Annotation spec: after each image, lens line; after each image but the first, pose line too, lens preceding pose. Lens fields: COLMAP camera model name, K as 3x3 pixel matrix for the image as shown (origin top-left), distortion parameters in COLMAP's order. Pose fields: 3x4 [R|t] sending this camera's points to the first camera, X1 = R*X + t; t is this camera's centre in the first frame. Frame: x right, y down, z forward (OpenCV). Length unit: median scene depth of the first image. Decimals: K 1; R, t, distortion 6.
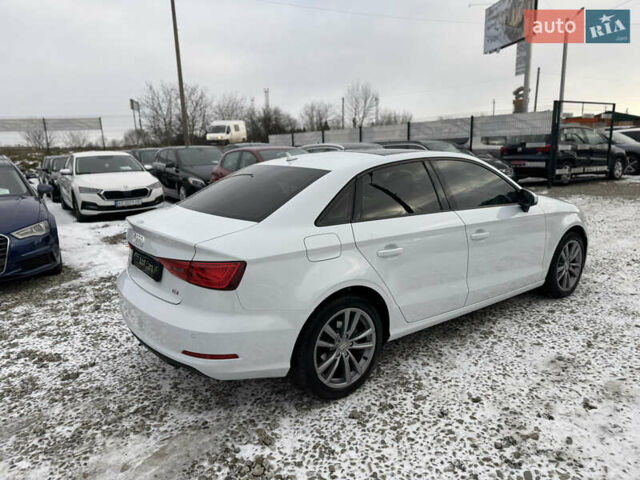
lens RADIAL K [[448.3, 0, 315.4], [0, 448.3, 237.6], [0, 0, 1]] dist [0.042895, -0.047710]
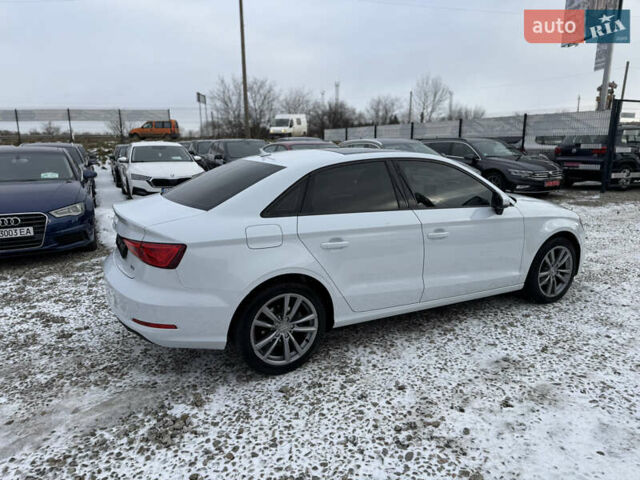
lens RADIAL K [[448.3, 0, 317.1], [0, 448.3, 238.2], [0, 0, 1]] dist [0.042895, -0.047710]
pose [[0.988852, 0.054903, -0.138410, 0.251718], [-0.052903, 0.998436, 0.018093, -0.000701], [0.139187, -0.010569, 0.990210, -0.063346]]
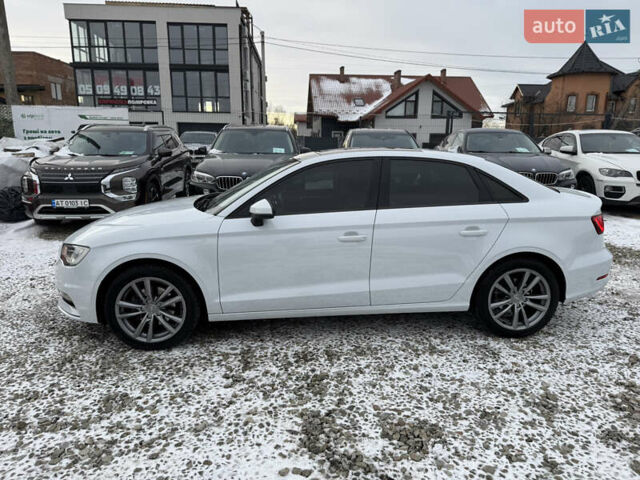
lens RADIAL K [[448.3, 0, 321.8], [0, 448.3, 242.7], [0, 0, 1]] dist [0.042895, -0.047710]
pose [[-0.847163, -0.091492, 0.523396, -0.442407], [0.131611, 0.918232, 0.373536, -0.487667], [-0.514775, 0.385330, -0.765851, 2.394875]]
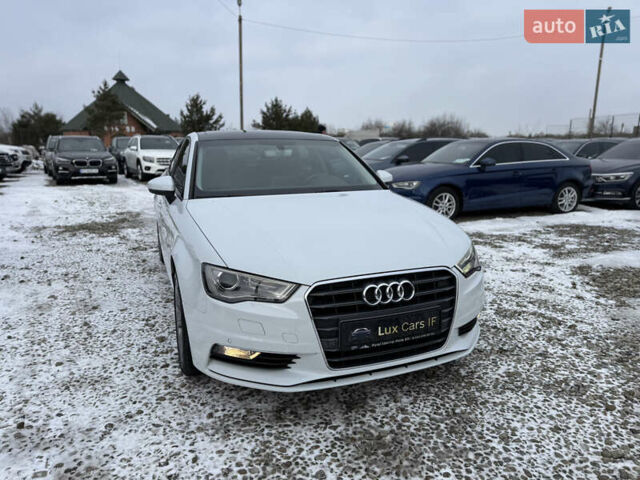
lens RADIAL K [[448.3, 0, 318.5], [0, 448.3, 234.0], [0, 0, 1]] dist [0.042895, -0.047710]
pose [[-0.252760, 0.218866, -0.942449, 1.493639], [-0.194556, 0.942684, 0.271099, -0.355167], [0.947766, 0.251882, -0.195691, 1.769950]]
